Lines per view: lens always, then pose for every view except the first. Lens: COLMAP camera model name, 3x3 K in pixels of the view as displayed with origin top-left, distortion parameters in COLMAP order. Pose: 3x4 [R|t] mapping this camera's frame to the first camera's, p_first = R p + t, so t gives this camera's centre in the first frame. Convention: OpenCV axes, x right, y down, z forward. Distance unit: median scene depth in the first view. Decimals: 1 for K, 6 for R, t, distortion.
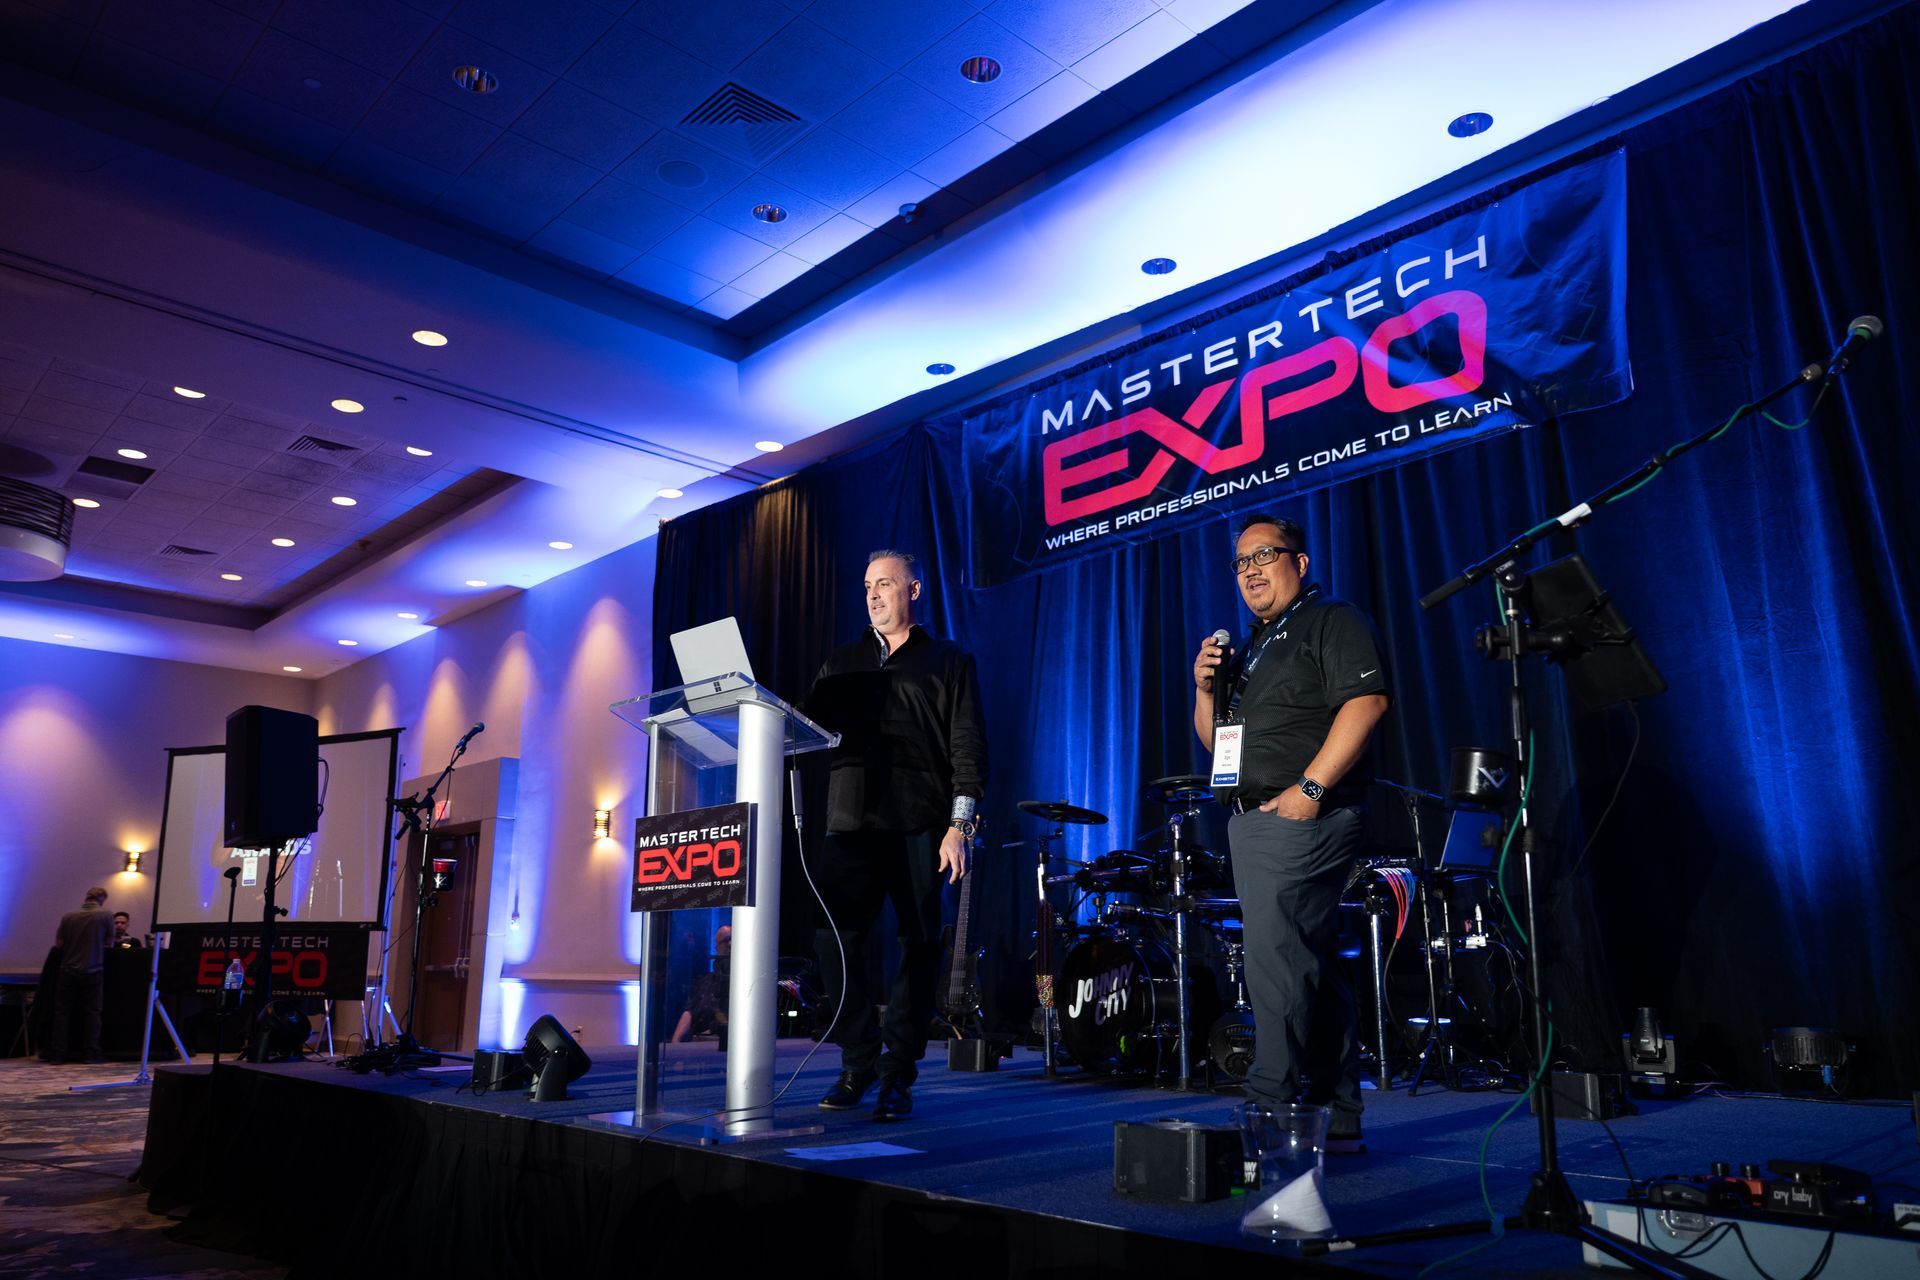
lens RADIAL K [[1352.0, 0, 951.6], [0, 1352.0, 657.5], [0, 0, 1]] dist [-0.007777, 0.008179]
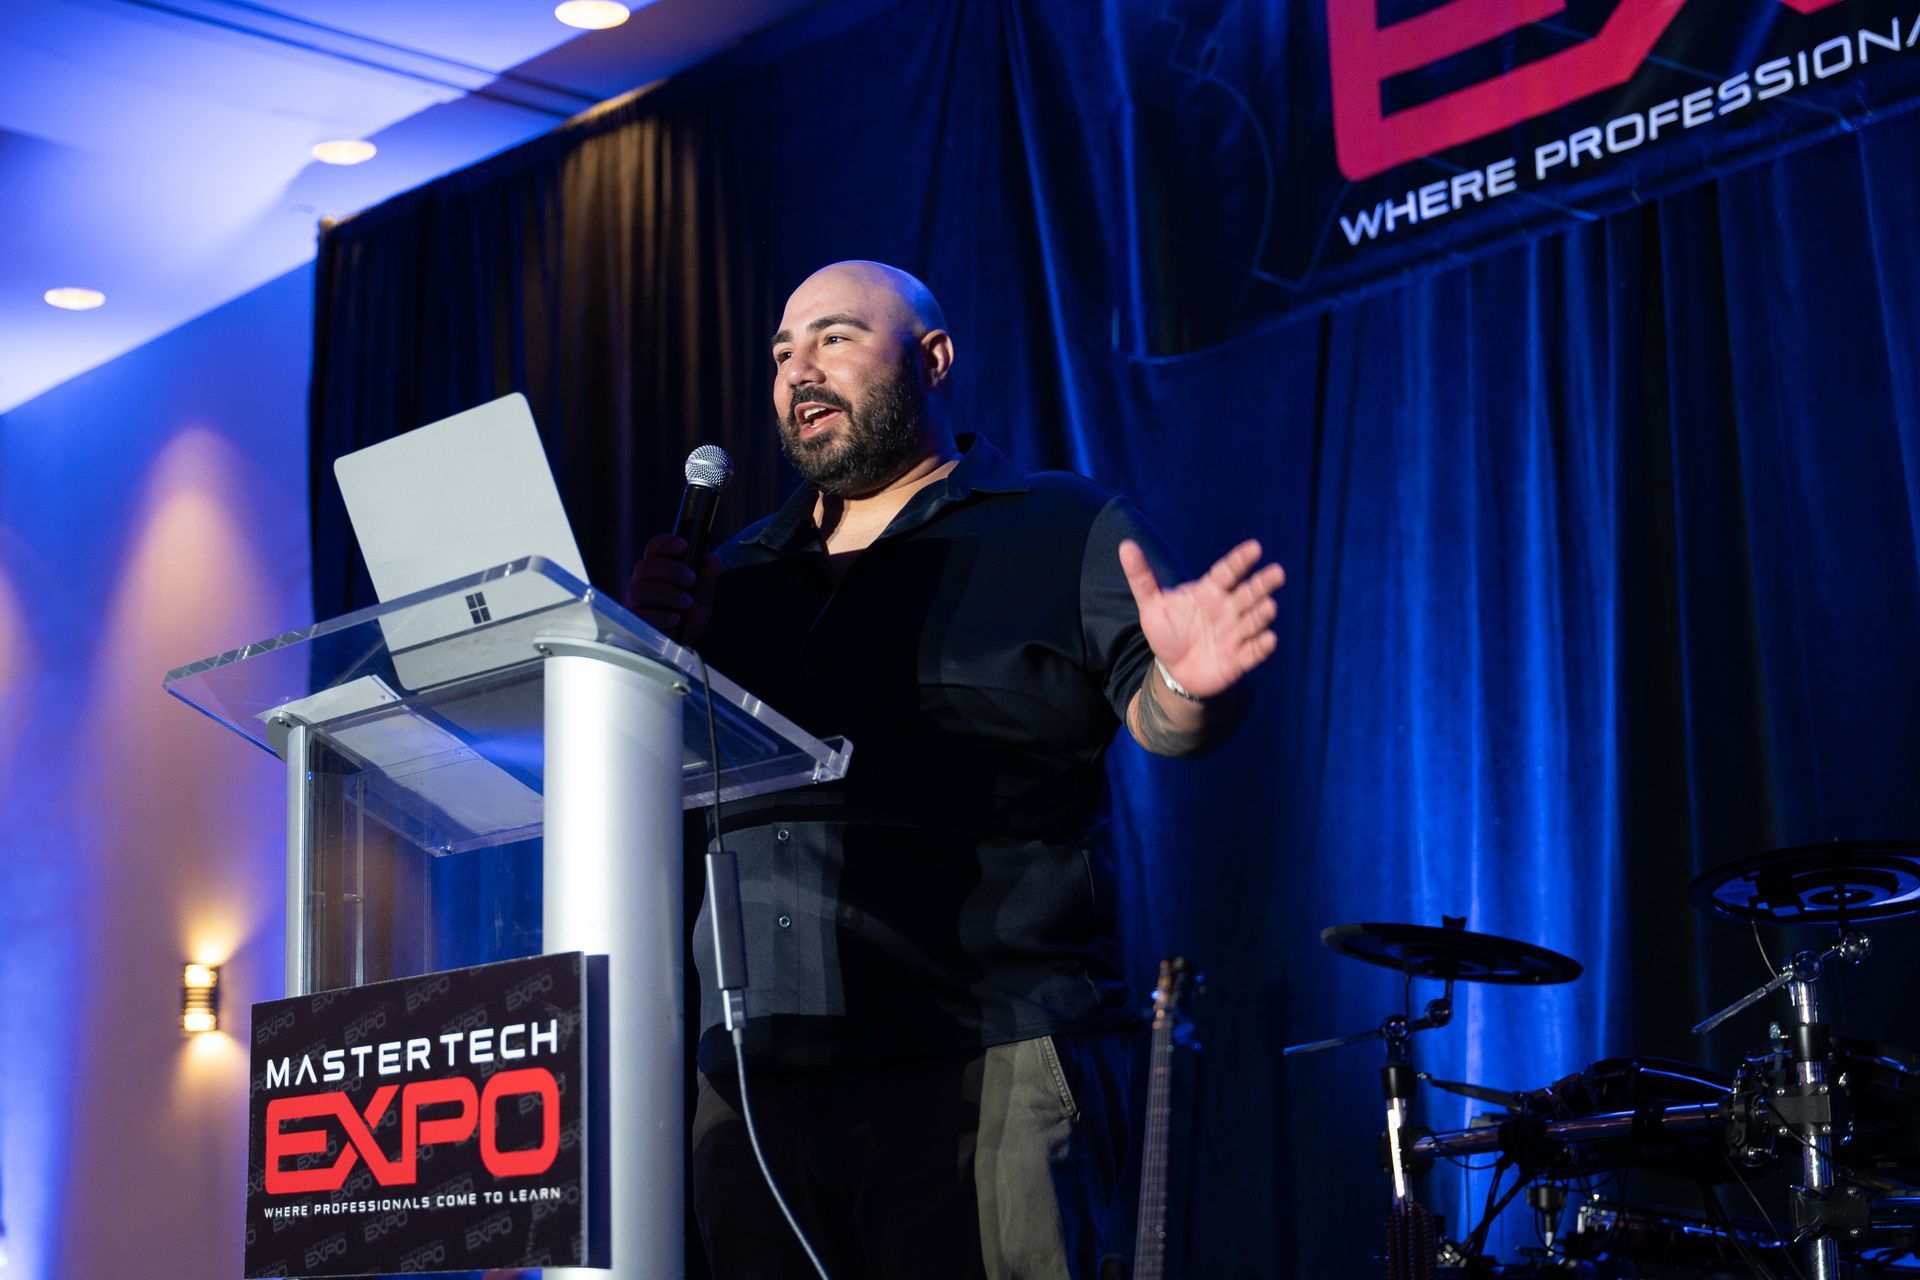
lens RADIAL K [[3237.0, 0, 834.6], [0, 3237.0, 675.4], [0, 0, 1]] dist [0.002384, 0.000000]
pose [[0.997690, -0.026726, -0.062452, -0.019744], [0.028629, 0.999147, 0.029774, 0.009450], [0.061603, -0.031494, 0.997604, 0.115395]]
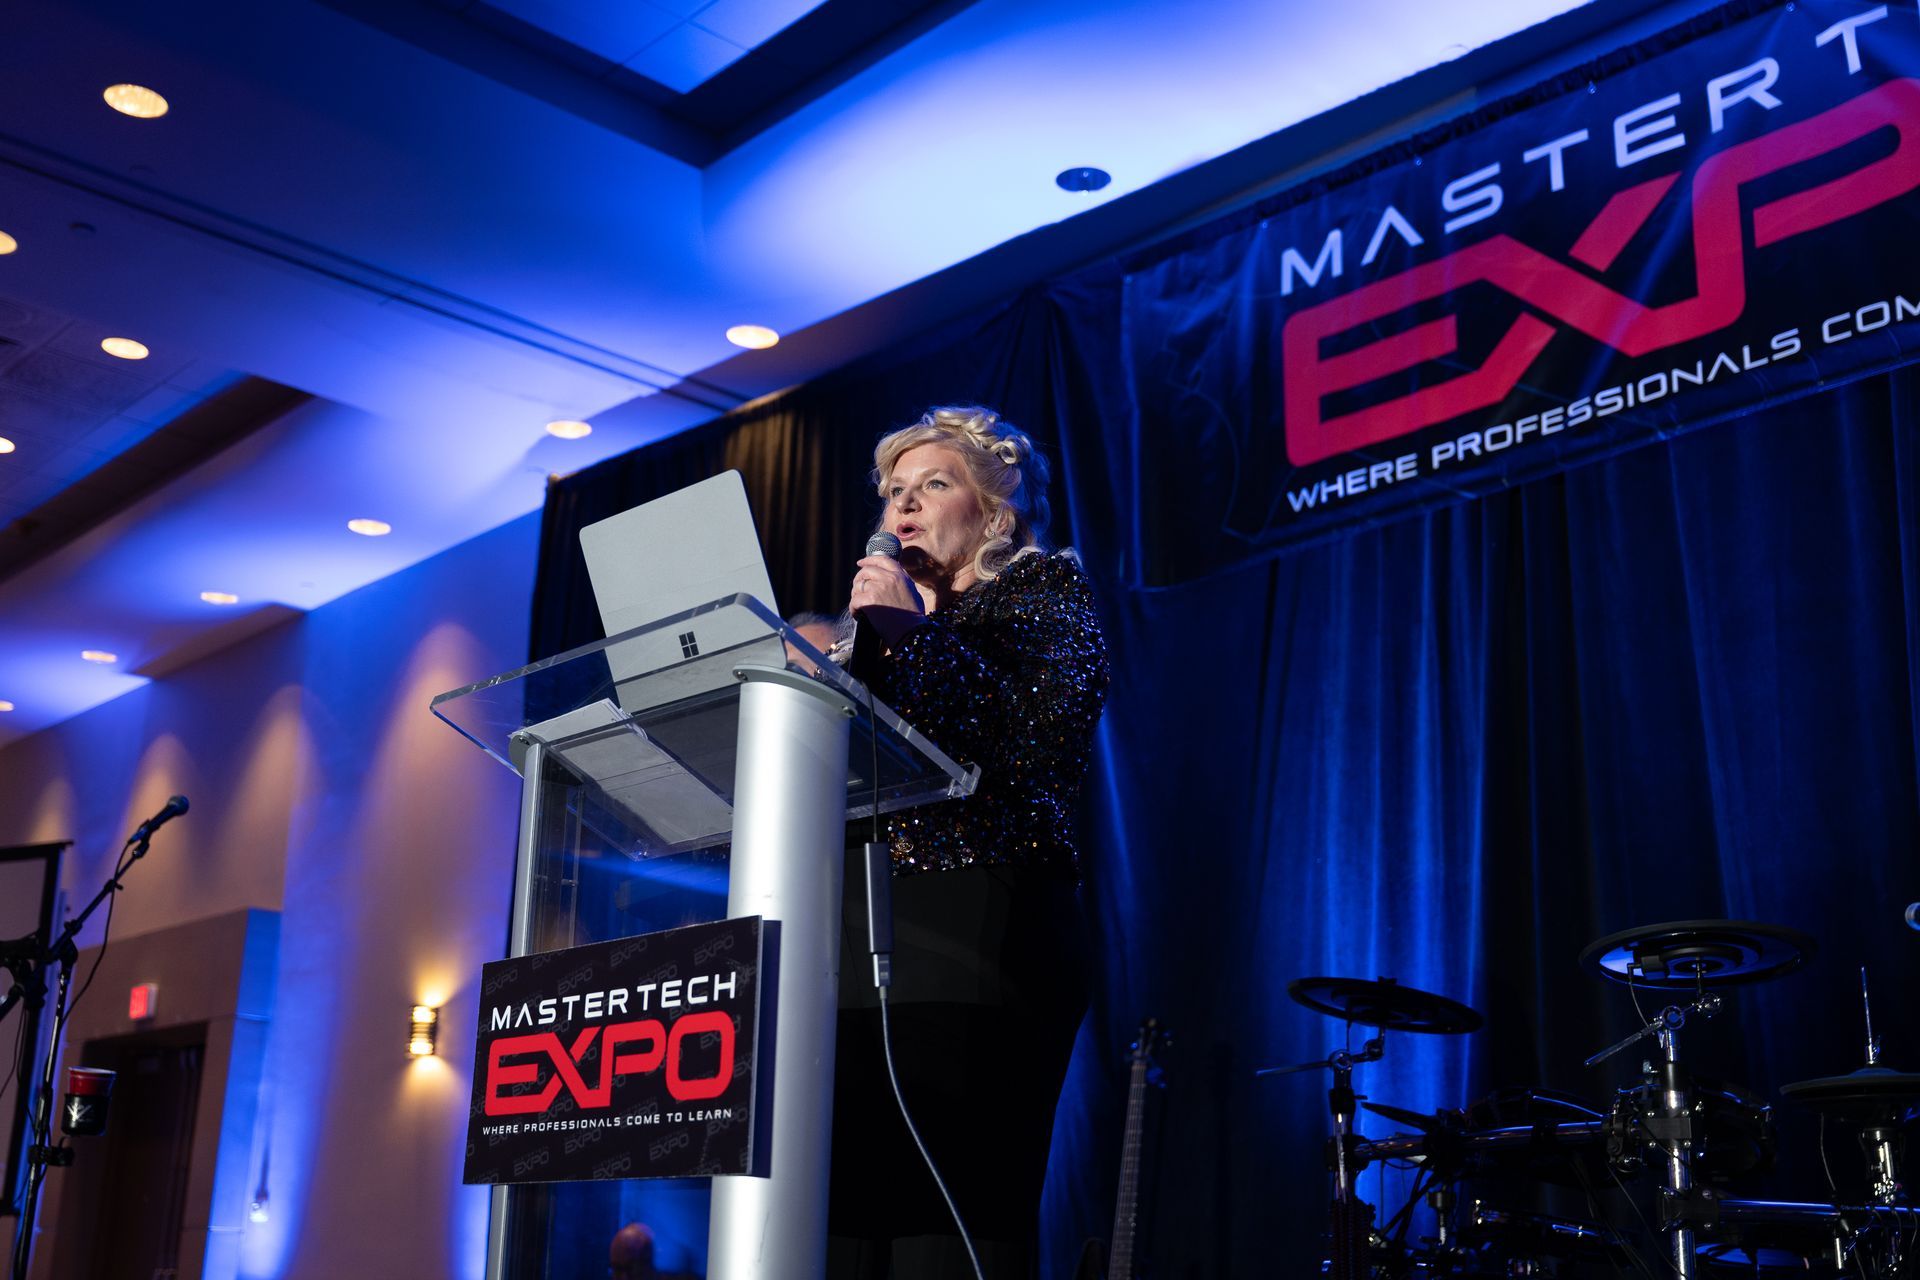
lens RADIAL K [[2215.0, 0, 925.8], [0, 2215.0, 665.3], [0, 0, 1]] dist [0.003427, 0.000000]
pose [[0.998984, 0.022351, -0.039142, -0.040089], [-0.024554, 0.998087, -0.056734, 0.035932], [0.037799, 0.057637, 0.997622, 0.176301]]
